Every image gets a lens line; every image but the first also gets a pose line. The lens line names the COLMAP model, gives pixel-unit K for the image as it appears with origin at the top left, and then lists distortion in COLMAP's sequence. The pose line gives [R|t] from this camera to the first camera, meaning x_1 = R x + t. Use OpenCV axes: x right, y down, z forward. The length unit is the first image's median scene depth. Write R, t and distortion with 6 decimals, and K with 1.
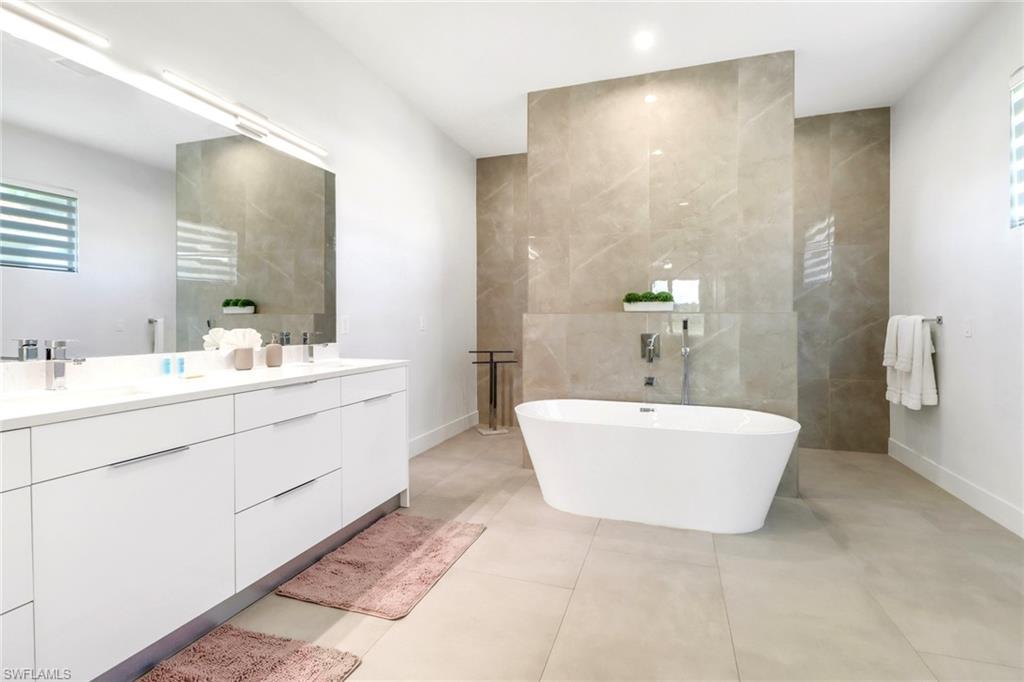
lens RADIAL K [[472.6, 0, 512.3], [0, 472.6, 330.2], [0, 0, 1]] dist [0.008463, -0.010318]
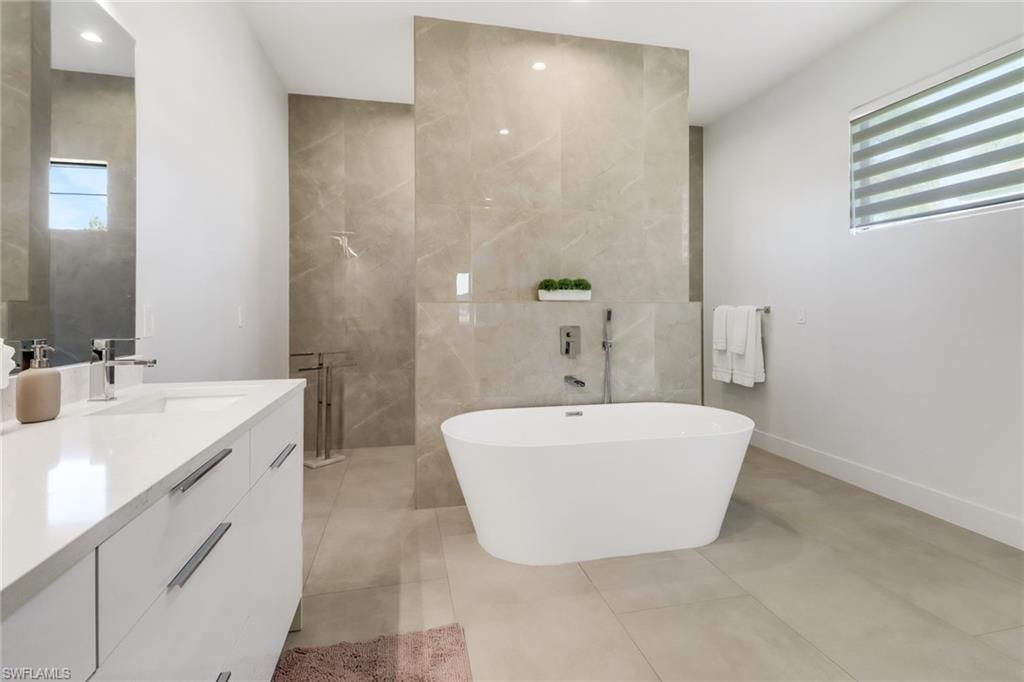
lens RADIAL K [[476.9, 0, 507.2], [0, 476.9, 307.4], [0, 0, 1]] dist [0.005850, -0.000611]
pose [[0.858739, 0.000565, 0.512414, -0.258880], [0.012597, 0.999674, -0.022213, -0.008730], [-0.512259, 0.025530, 0.858451, 0.292372]]
